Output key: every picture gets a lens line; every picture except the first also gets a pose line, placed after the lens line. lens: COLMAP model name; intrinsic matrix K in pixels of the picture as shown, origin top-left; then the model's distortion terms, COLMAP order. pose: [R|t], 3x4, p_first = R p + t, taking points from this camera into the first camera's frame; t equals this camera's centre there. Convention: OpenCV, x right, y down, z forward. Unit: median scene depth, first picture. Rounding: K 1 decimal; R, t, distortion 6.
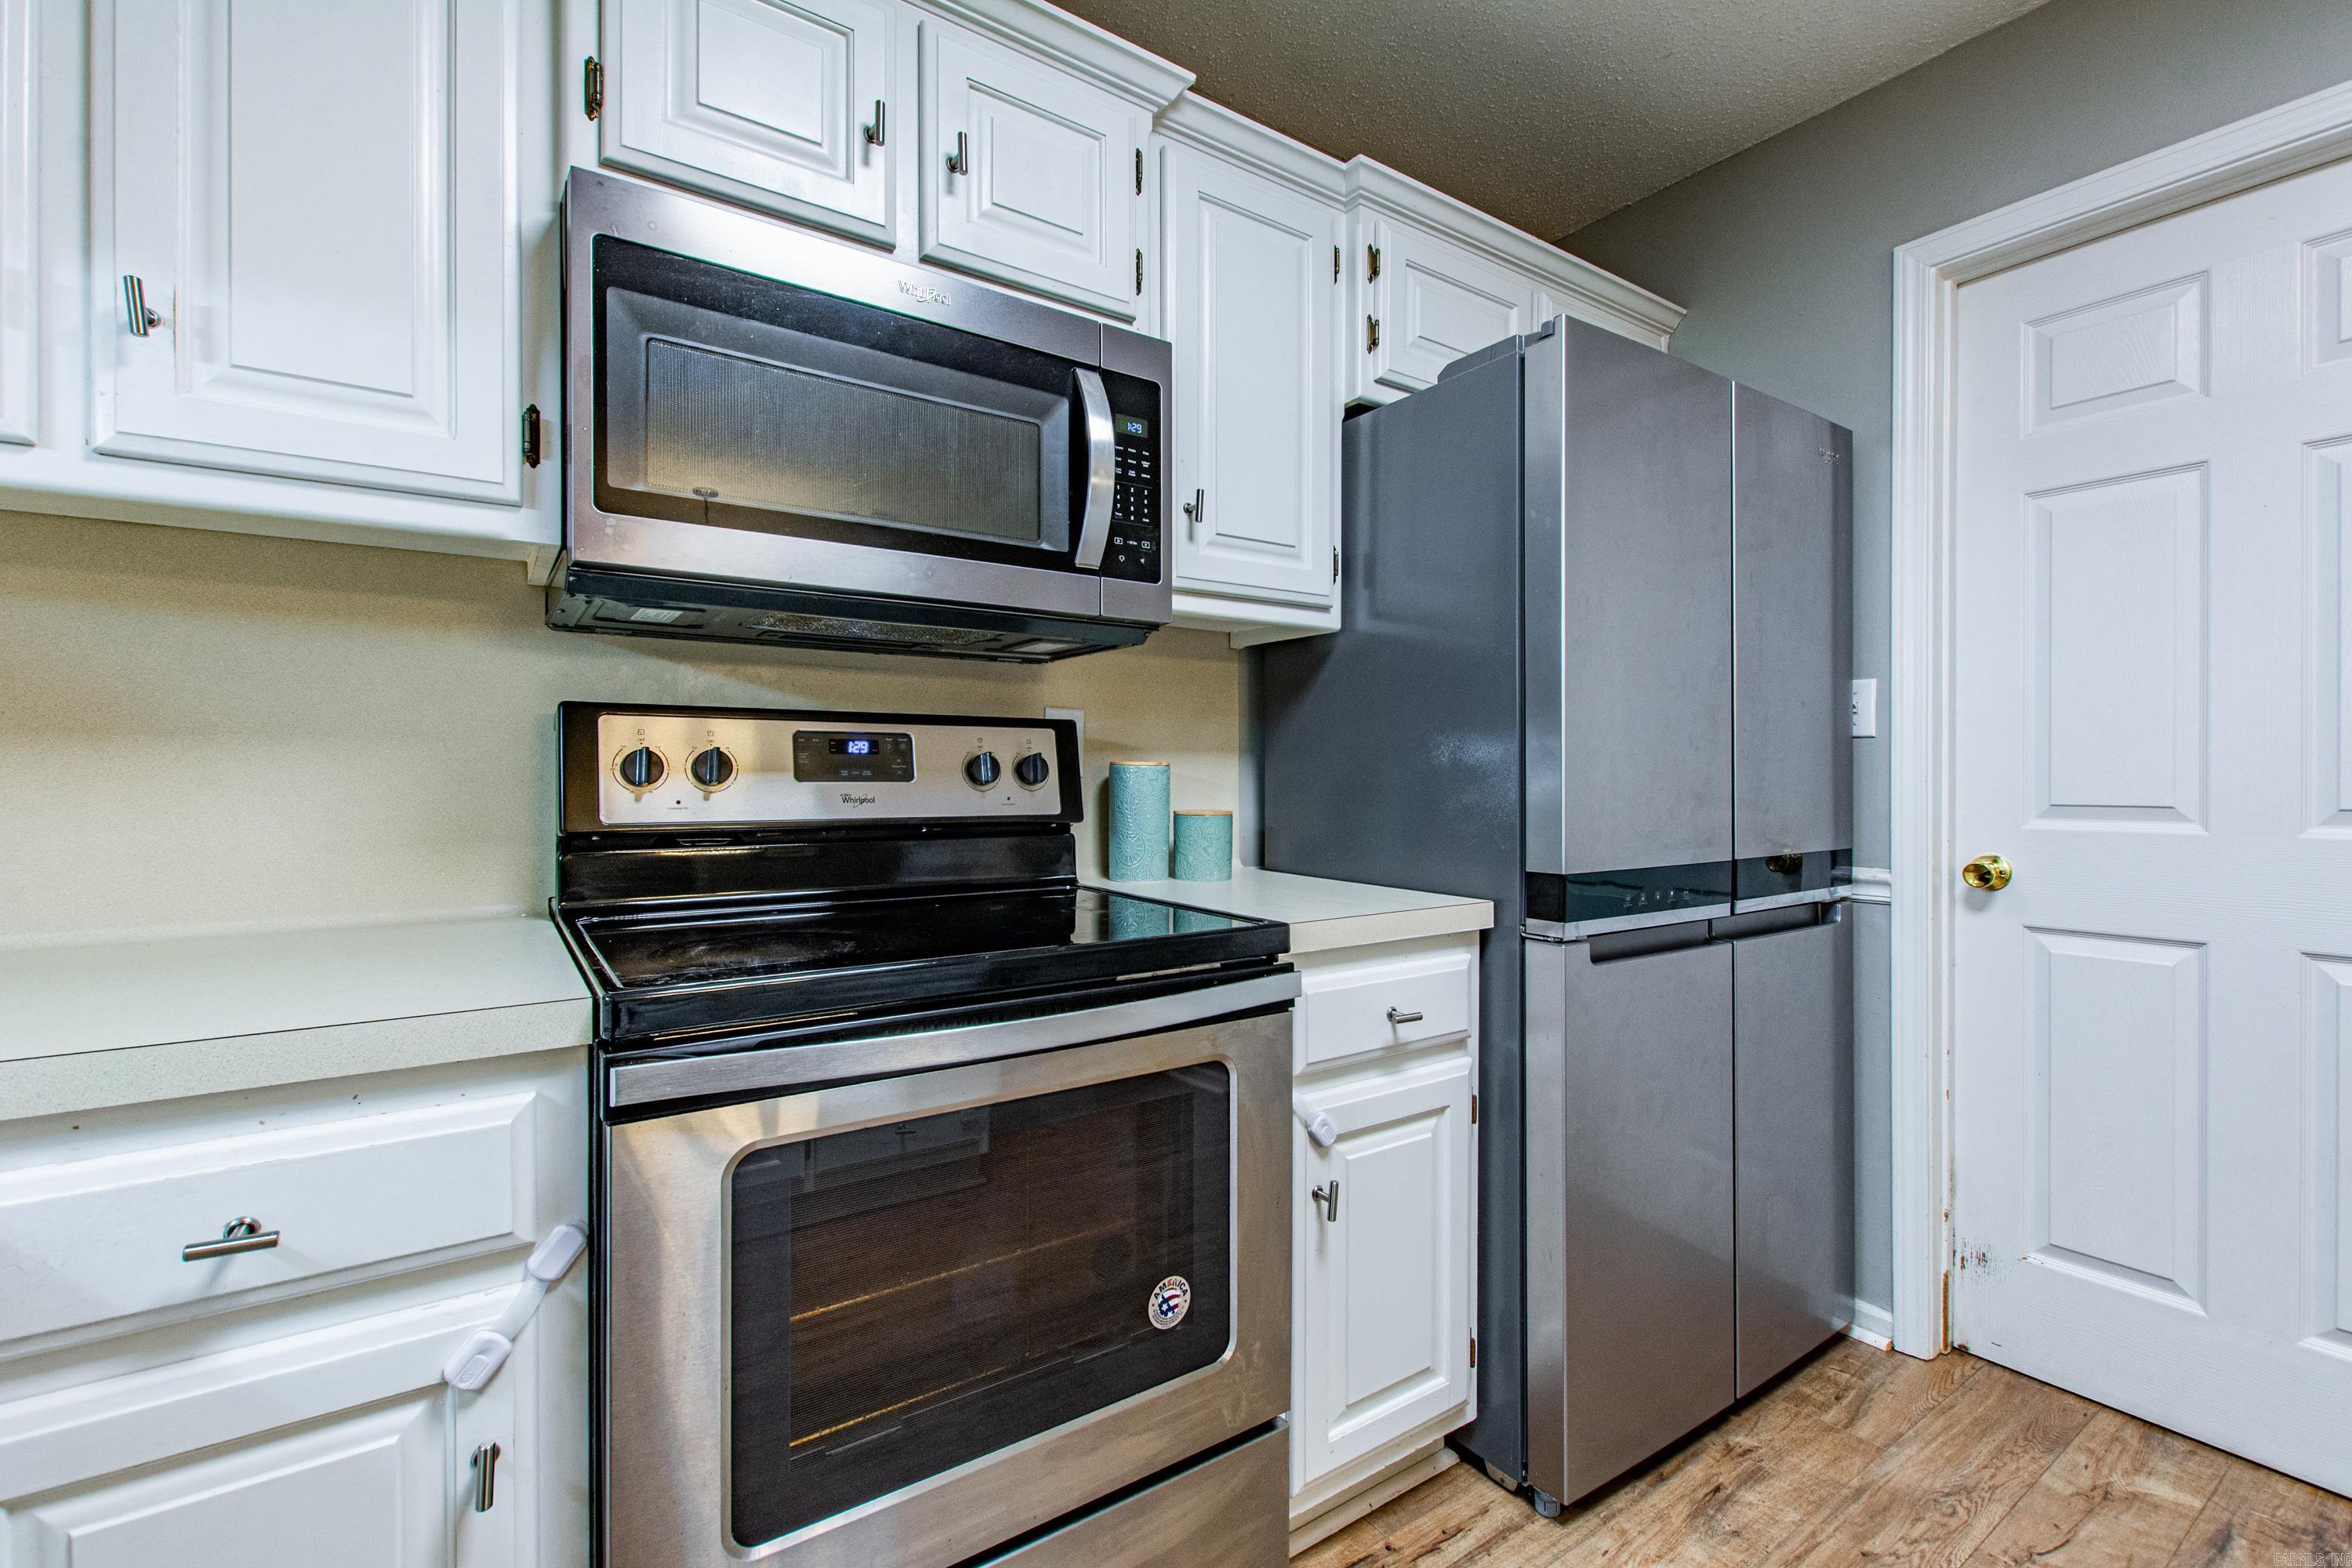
lens RADIAL K [[1043.5, 0, 1173.8], [0, 1043.5, 780.2], [0, 0, 1]] dist [0.002584, -0.001405]
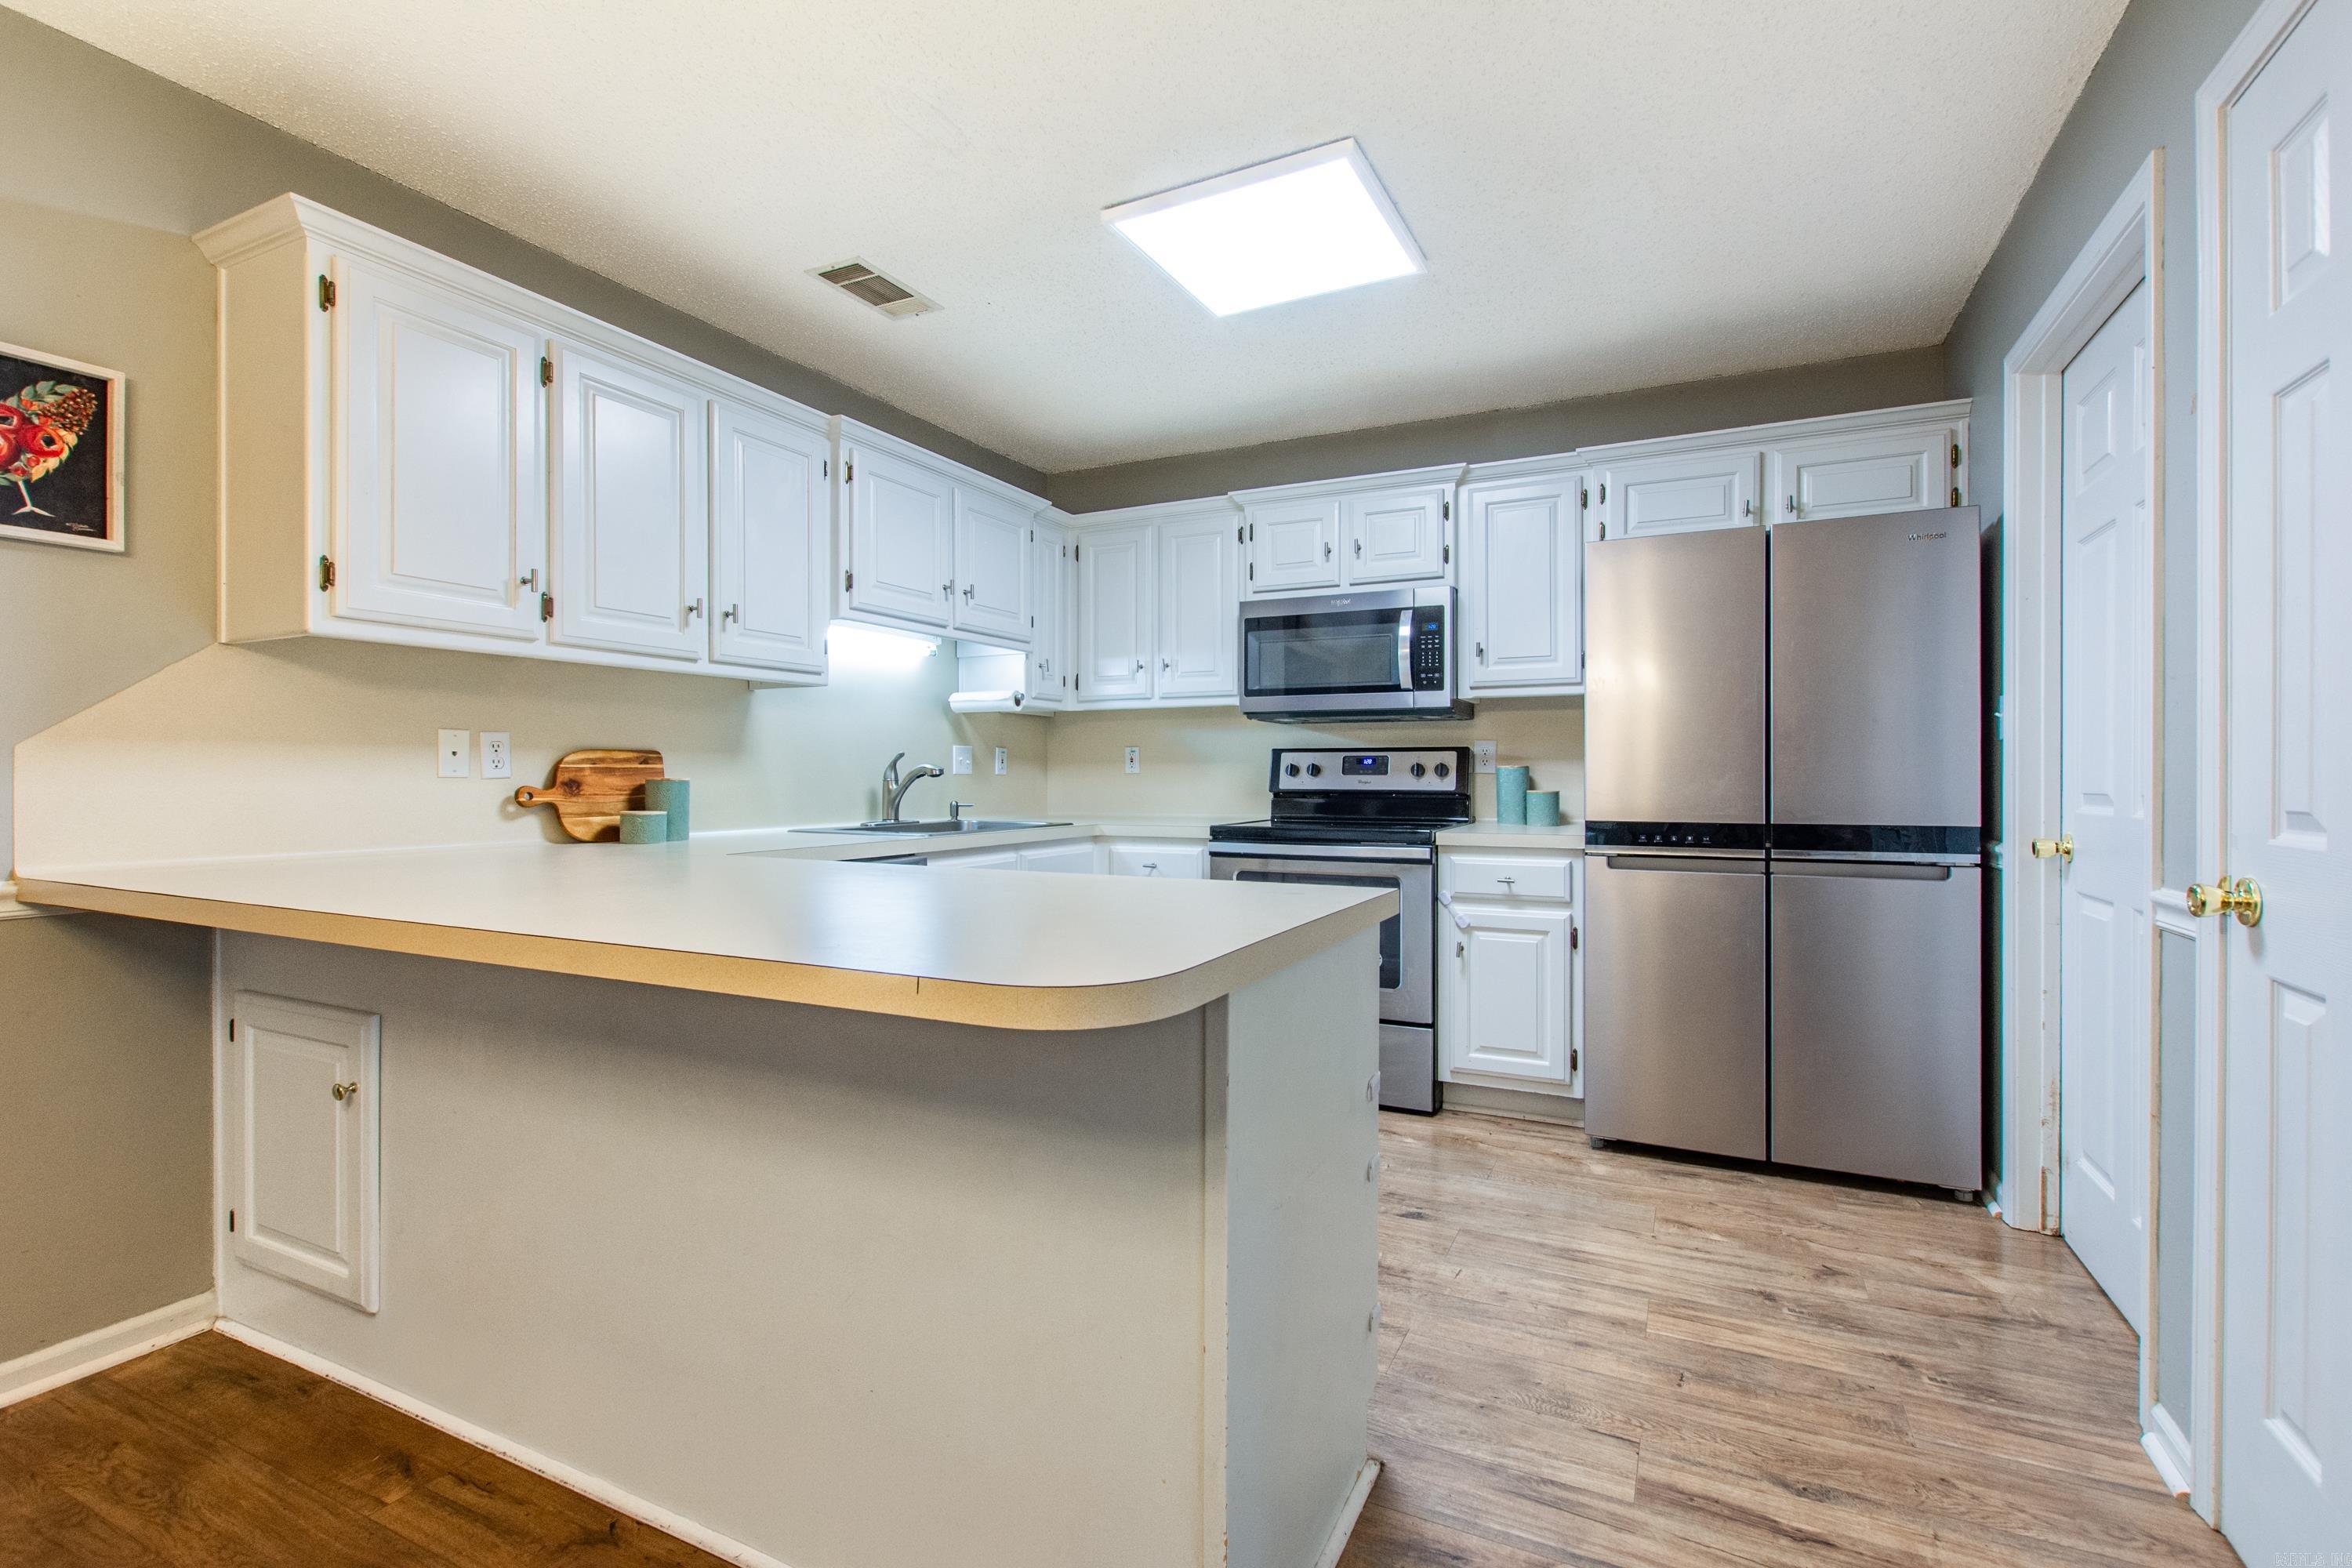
lens RADIAL K [[1043.5, 0, 1168.7], [0, 1043.5, 776.2], [0, 0, 1]] dist [0.002584, -0.001405]
pose [[0.487229, -0.000981, -0.873274, 1.748159], [-0.003682, 0.999988, -0.003177, 0.014316], [0.873267, 0.004763, 0.487219, -0.686448]]
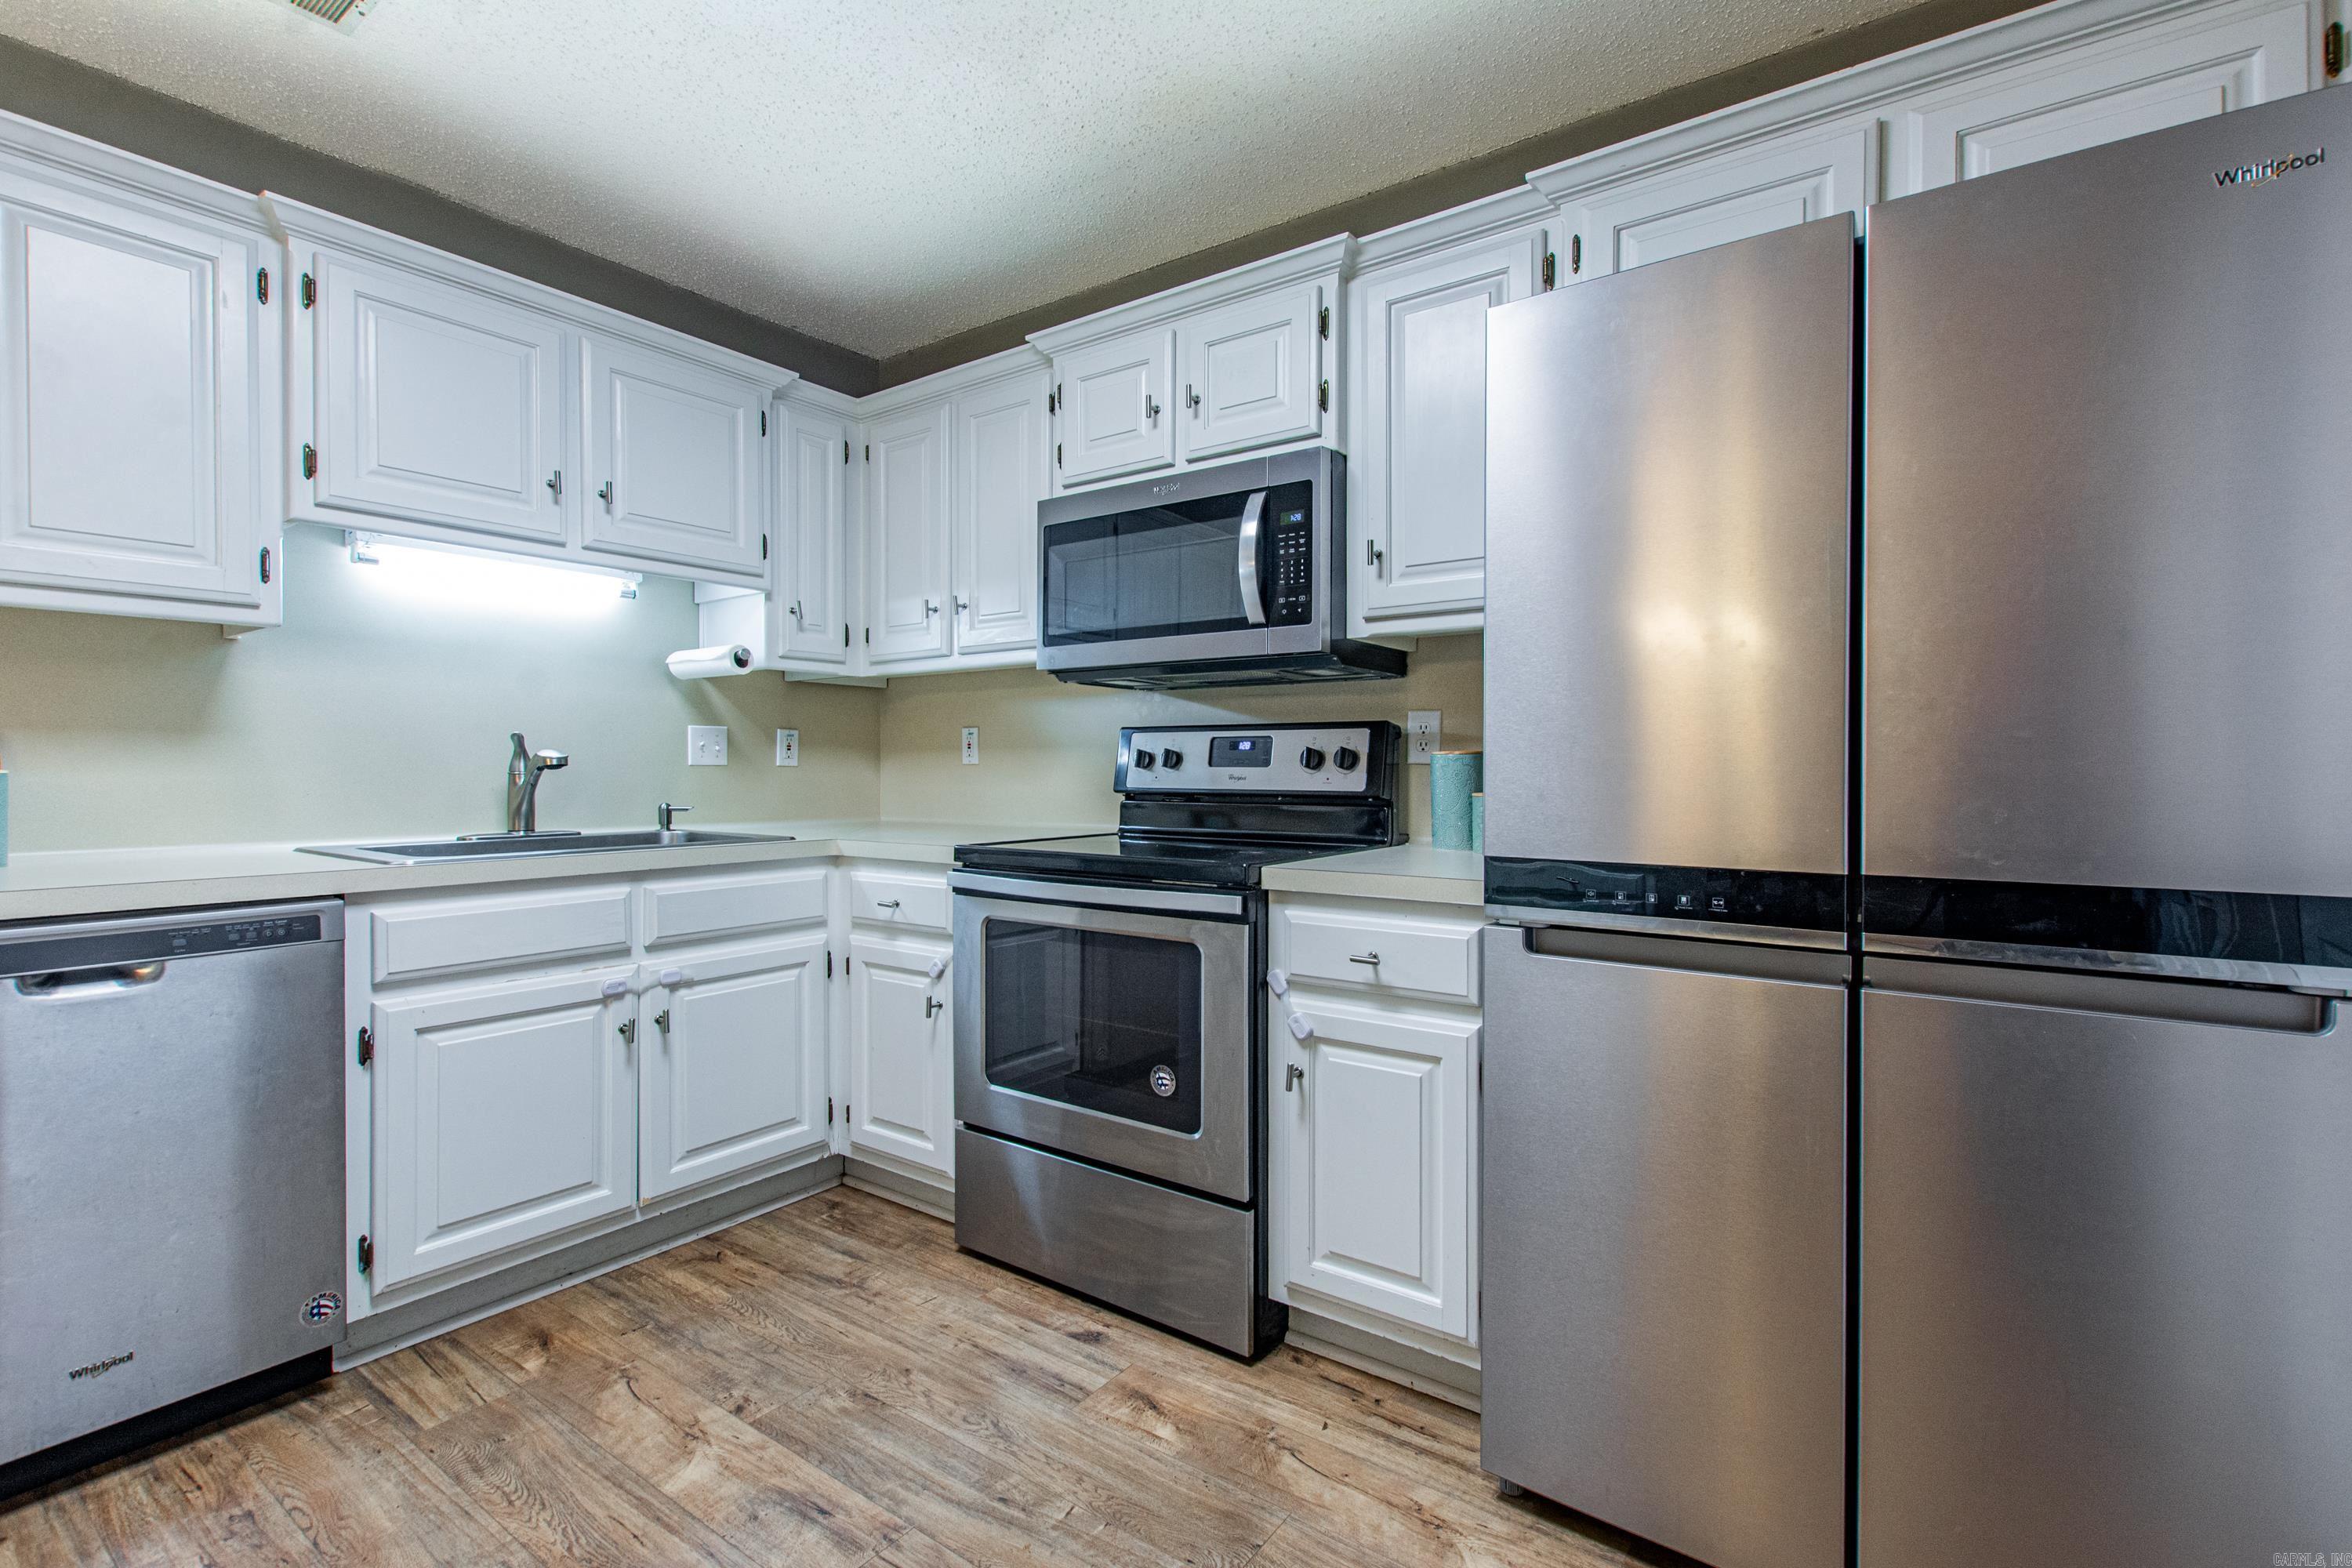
lens RADIAL K [[1043.5, 0, 1178.8], [0, 1043.5, 775.1], [0, 0, 1]] dist [0.002584, -0.001405]
pose [[0.336152, 0.005284, -0.941793, 1.245742], [-0.005988, 0.999976, 0.003473, 0.009217], [0.941789, 0.004472, 0.336176, 0.371453]]
